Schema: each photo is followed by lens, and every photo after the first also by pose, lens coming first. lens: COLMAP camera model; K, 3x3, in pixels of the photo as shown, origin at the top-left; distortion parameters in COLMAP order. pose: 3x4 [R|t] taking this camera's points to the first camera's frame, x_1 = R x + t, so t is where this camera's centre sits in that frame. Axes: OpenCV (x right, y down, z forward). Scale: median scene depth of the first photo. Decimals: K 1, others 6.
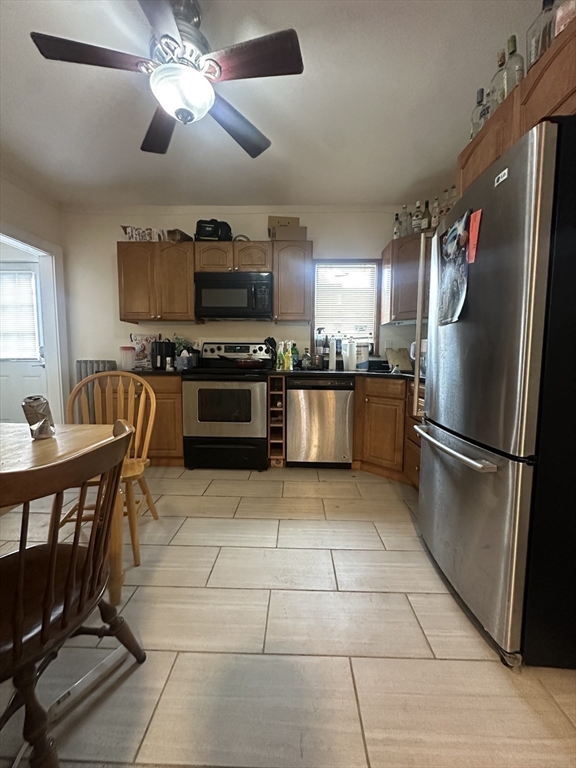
lens RADIAL K [[306.4, 0, 285.1], [0, 306.4, 382.7], [0, 0, 1]] dist [-0.013095, 0.000805]
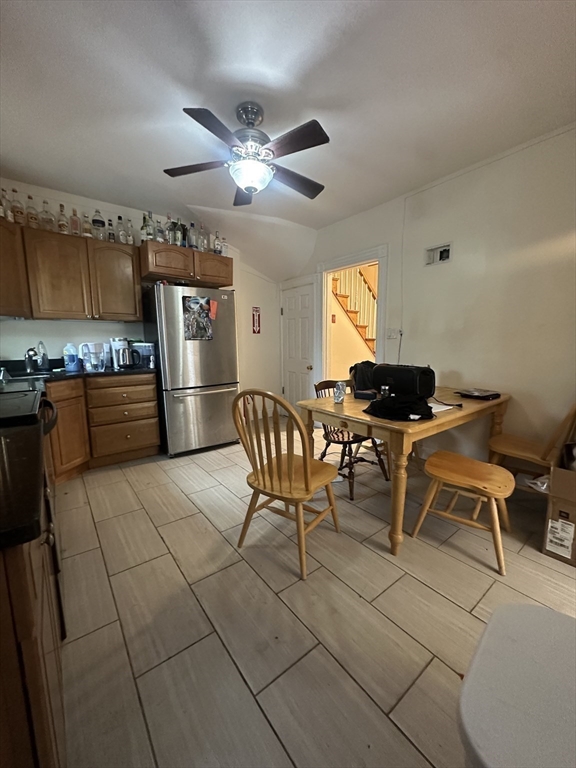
lens RADIAL K [[306.4, 0, 284.8], [0, 306.4, 384.6], [0, 0, 1]] dist [-0.013095, 0.000805]
pose [[-0.639764, -0.104301, 0.761461, -0.971682], [0.063971, 0.980085, 0.187994, -0.166658], [-0.765905, 0.168983, -0.620351, 1.150021]]
